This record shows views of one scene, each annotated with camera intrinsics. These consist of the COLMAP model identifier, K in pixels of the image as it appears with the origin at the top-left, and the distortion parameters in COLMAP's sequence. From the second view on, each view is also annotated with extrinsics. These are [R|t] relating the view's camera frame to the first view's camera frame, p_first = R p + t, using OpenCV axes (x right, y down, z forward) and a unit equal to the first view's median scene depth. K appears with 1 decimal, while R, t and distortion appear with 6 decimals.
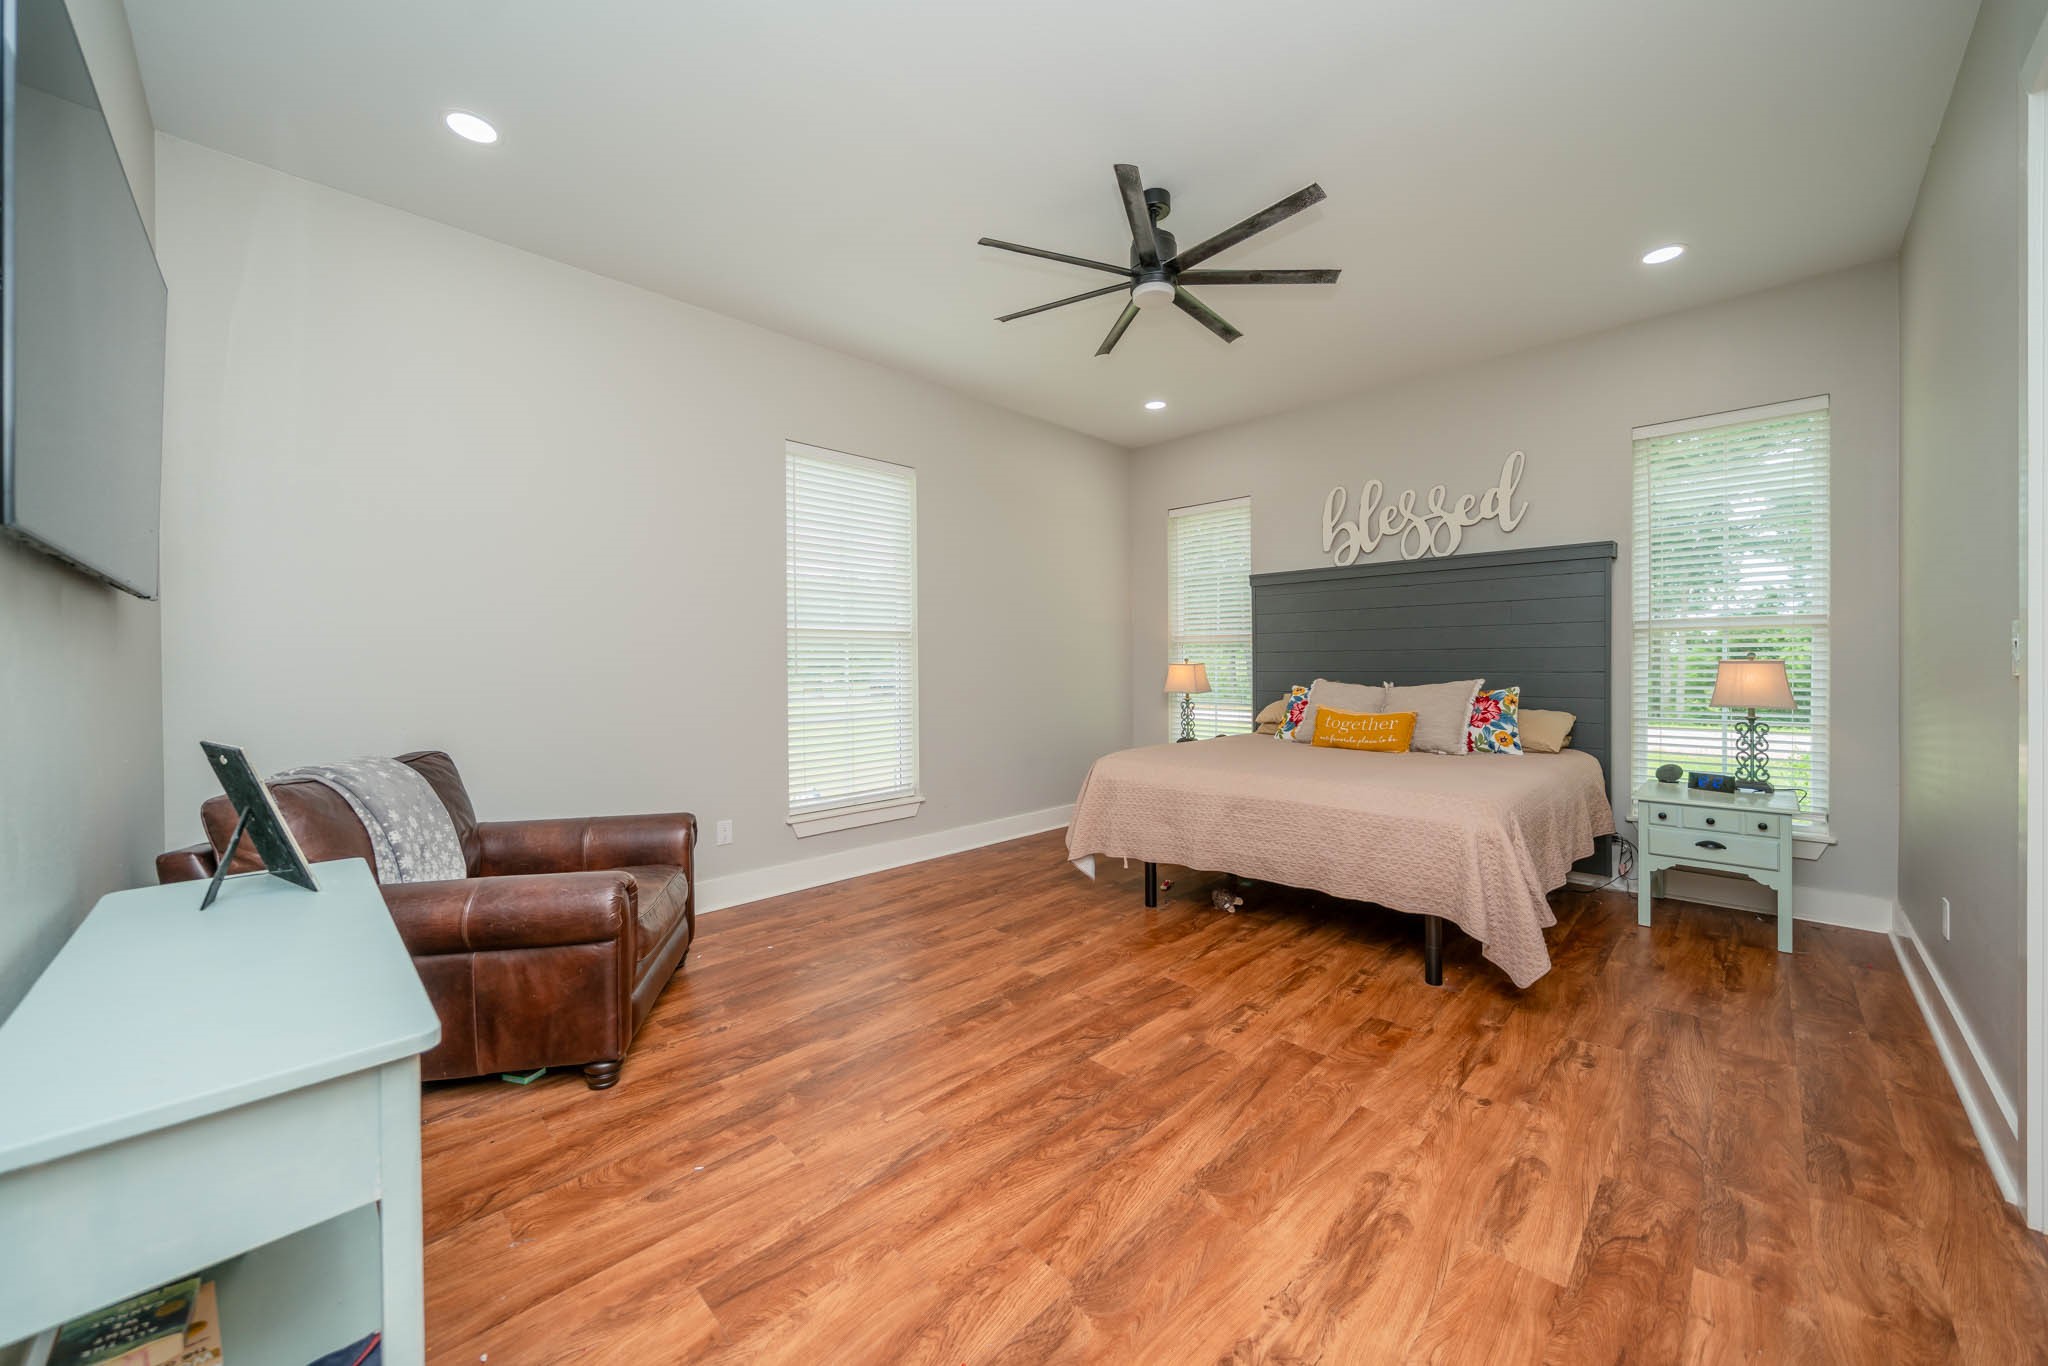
lens RADIAL K [[801.7, 0, 1024.0], [0, 801.7, 683.0], [0, 0, 1]] dist [0.001433, -0.000442]
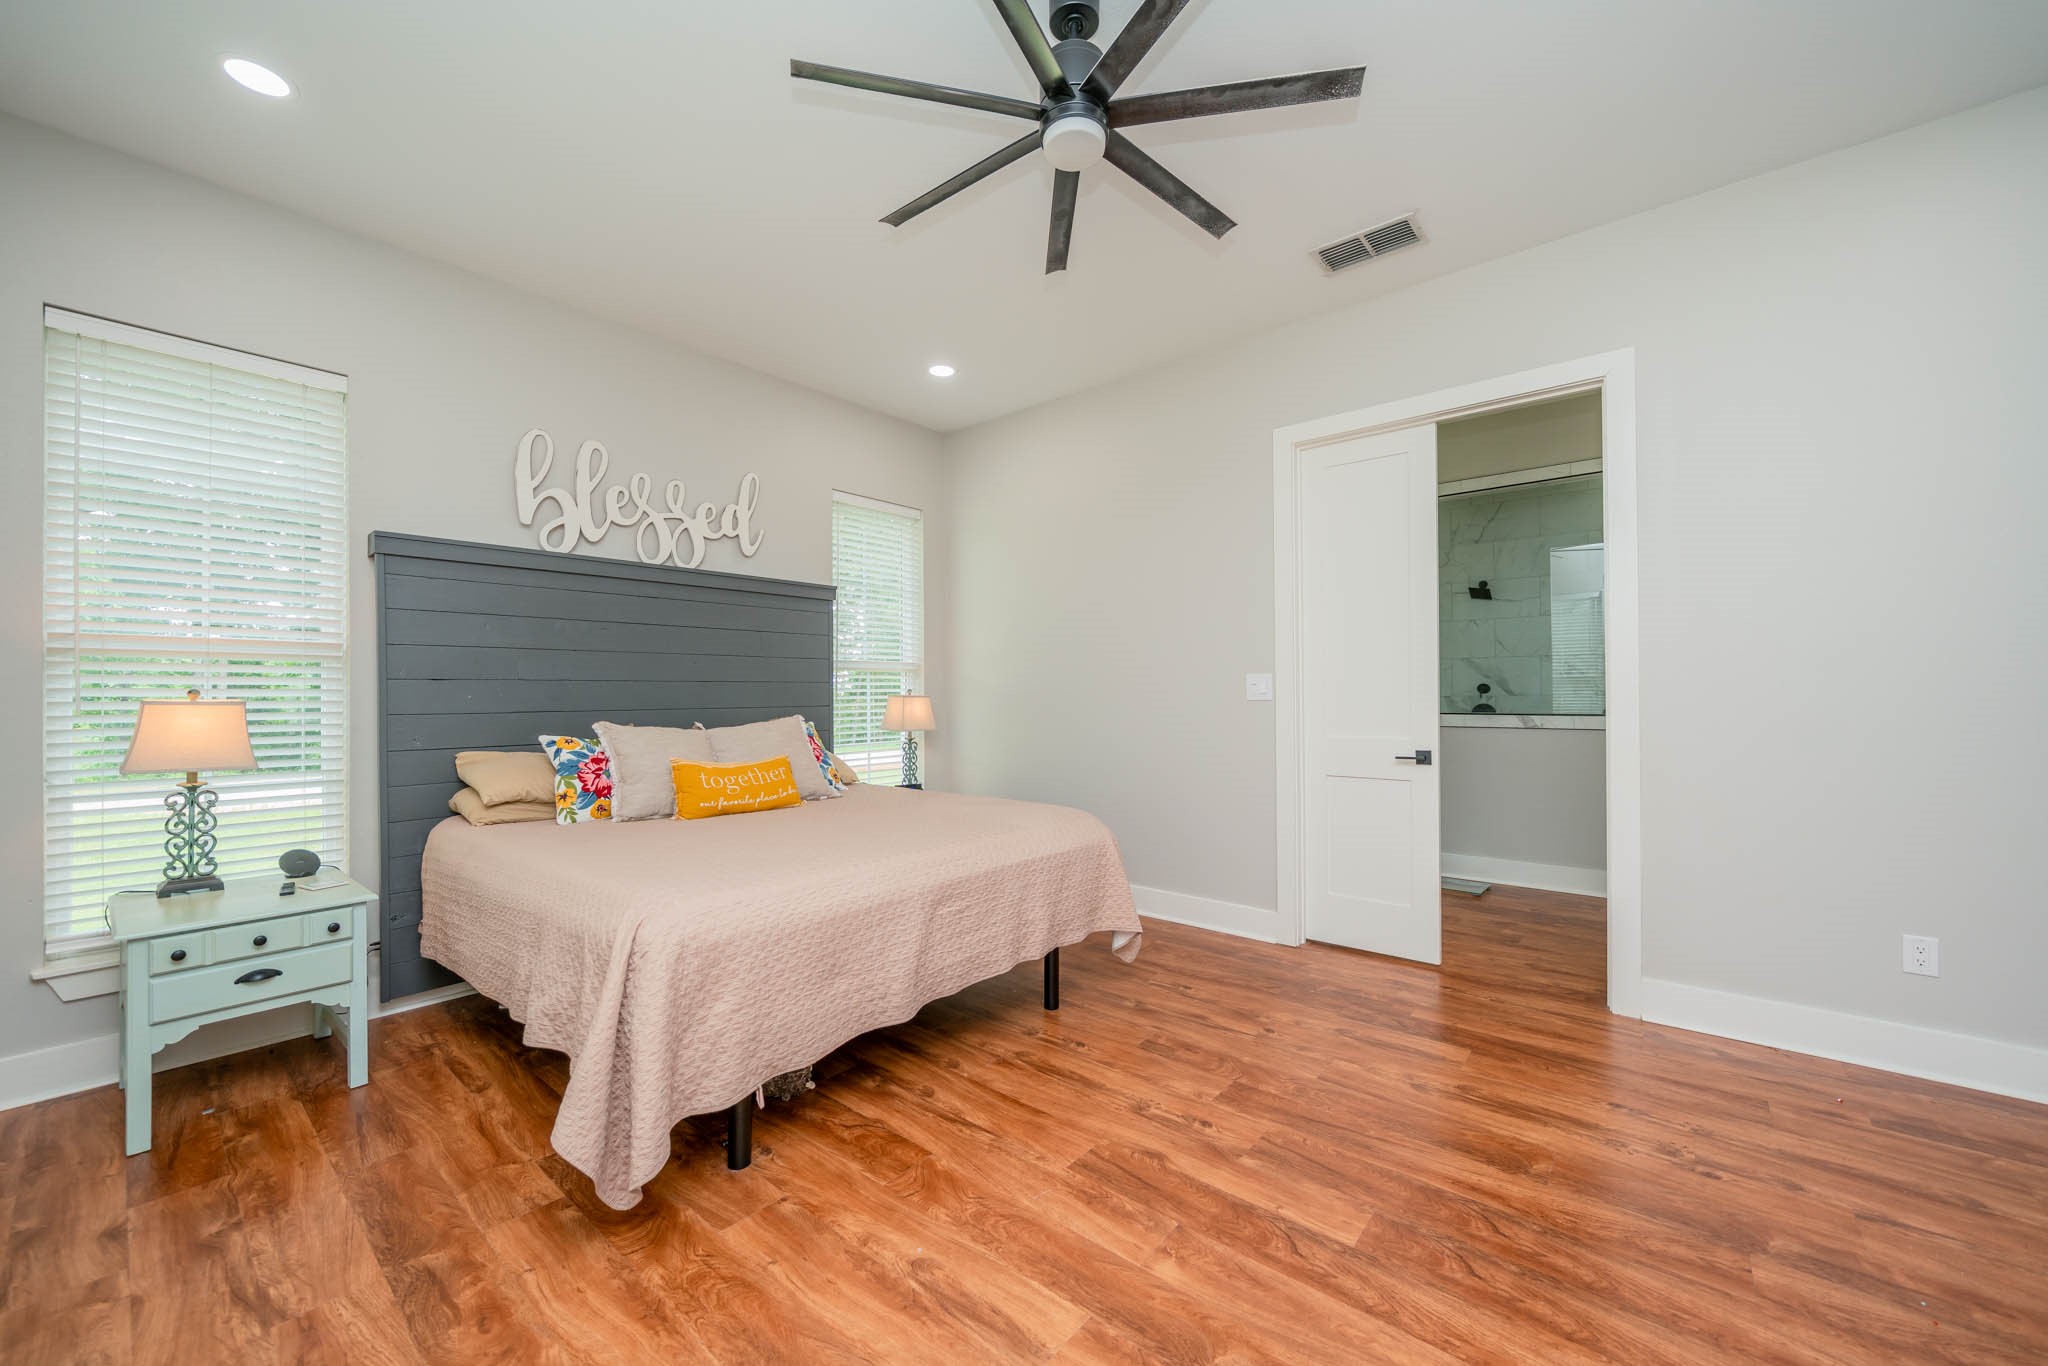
lens RADIAL K [[801.7, 0, 1024.0], [0, 801.7, 683.0], [0, 0, 1]] dist [0.001433, -0.000442]
pose [[-0.121880, 0.026009, 0.992204, -0.451230], [0.037523, 0.999063, -0.021580, -0.013513], [-0.991835, 0.034600, -0.122742, 1.036940]]
